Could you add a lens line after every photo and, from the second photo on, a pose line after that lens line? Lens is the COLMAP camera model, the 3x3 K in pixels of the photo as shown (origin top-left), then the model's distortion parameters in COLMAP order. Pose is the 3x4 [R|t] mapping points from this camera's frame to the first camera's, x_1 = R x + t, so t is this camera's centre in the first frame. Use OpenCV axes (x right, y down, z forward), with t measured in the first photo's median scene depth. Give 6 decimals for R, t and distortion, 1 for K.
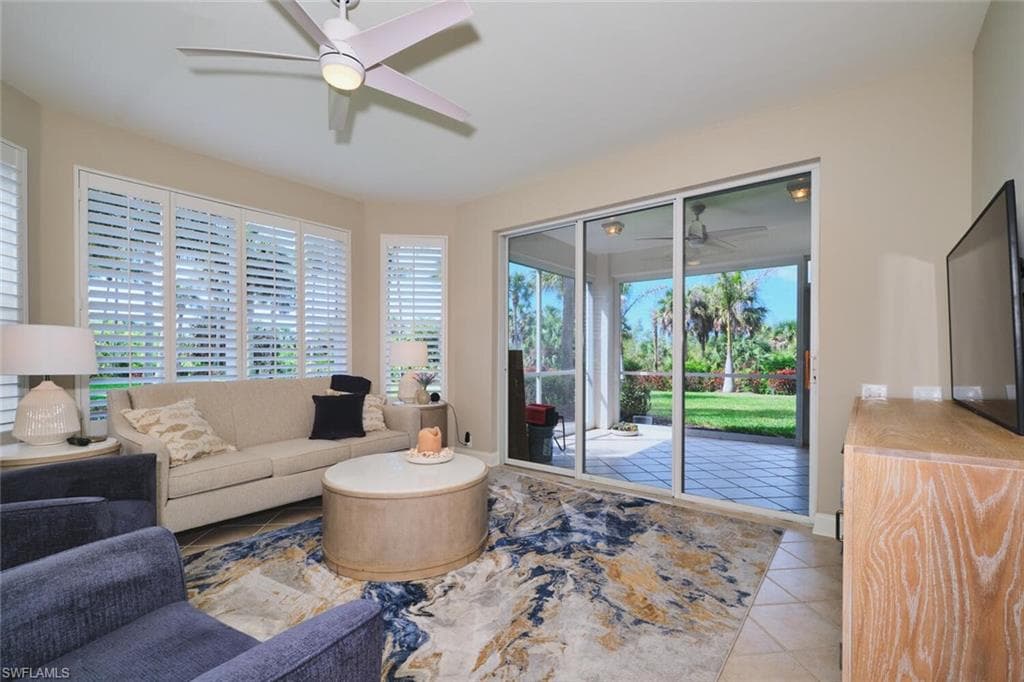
lens RADIAL K [[454.8, 0, 509.1], [0, 454.8, 351.5], [0, 0, 1]] dist [0.002078, -0.001402]
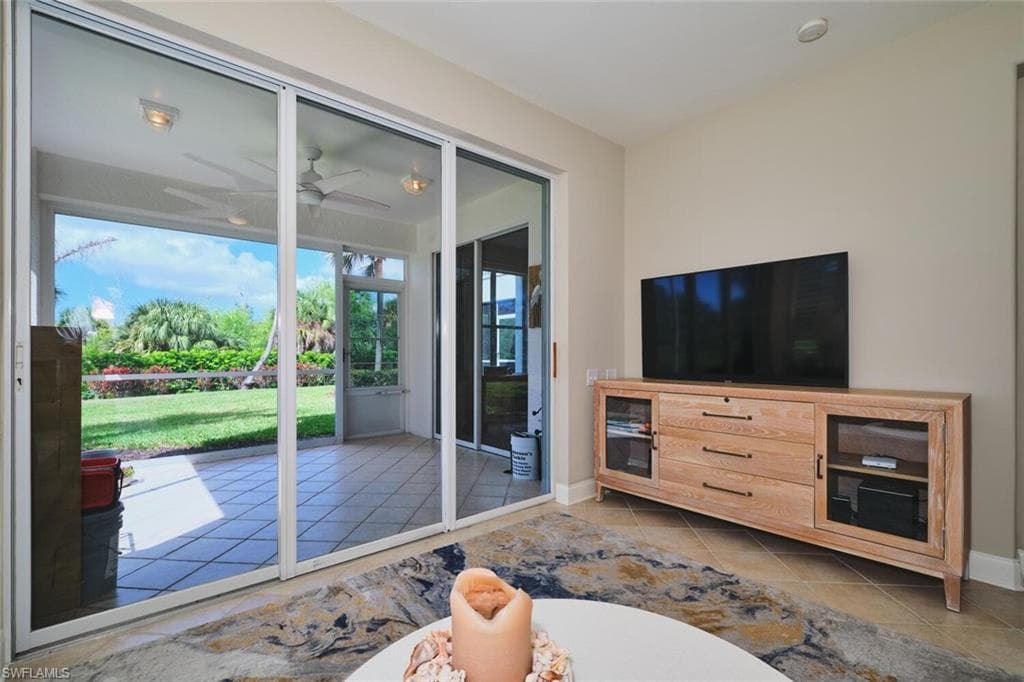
lens RADIAL K [[454.8, 0, 512.0], [0, 454.8, 344.5], [0, 0, 1]] dist [0.002078, -0.001402]
pose [[0.189866, 0.014413, 0.981704, -0.048137], [-0.007821, 0.999883, -0.013167, 0.002207], [-0.981779, -0.005178, 0.189957, 0.097248]]
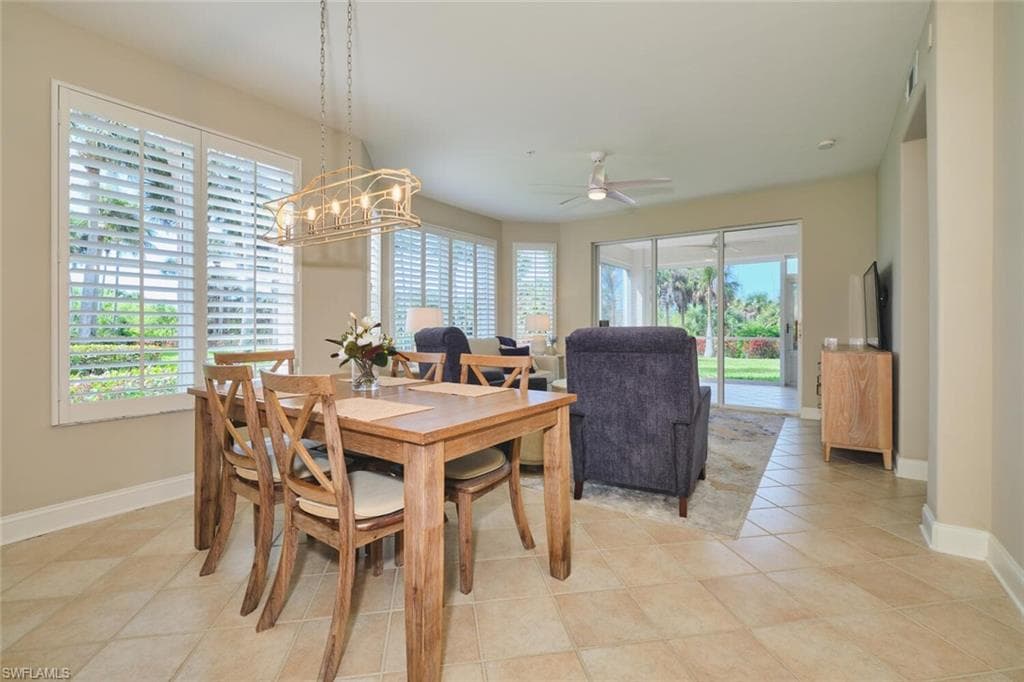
lens RADIAL K [[454.8, 0, 509.5], [0, 454.8, 324.7], [0, 0, 1]] dist [0.002078, -0.001402]
pose [[0.998149, -0.004743, 0.060627, -0.065480], [0.004431, 0.999976, 0.005280, -0.000308], [-0.060650, -0.005001, 0.998147, -0.081571]]
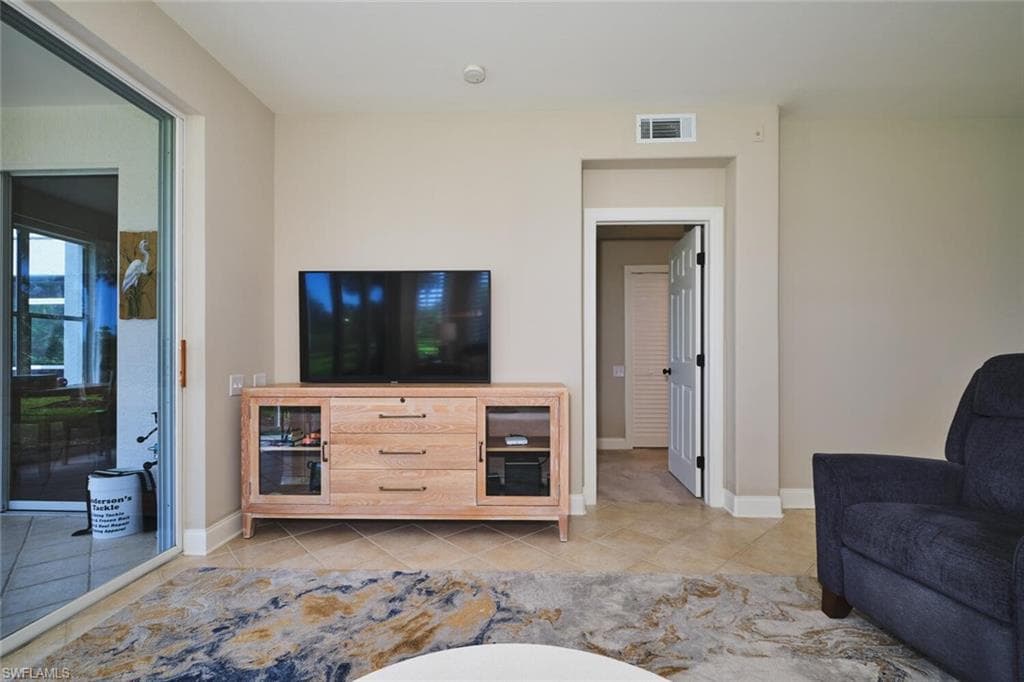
lens RADIAL K [[454.8, 0, 510.0], [0, 454.8, 348.2], [0, 0, 1]] dist [0.002078, -0.001402]
pose [[-0.588009, 0.008805, 0.808807, -0.037343], [-0.007589, 0.999837, -0.016402, 0.002558], [-0.808819, -0.015783, -0.587846, 0.109755]]
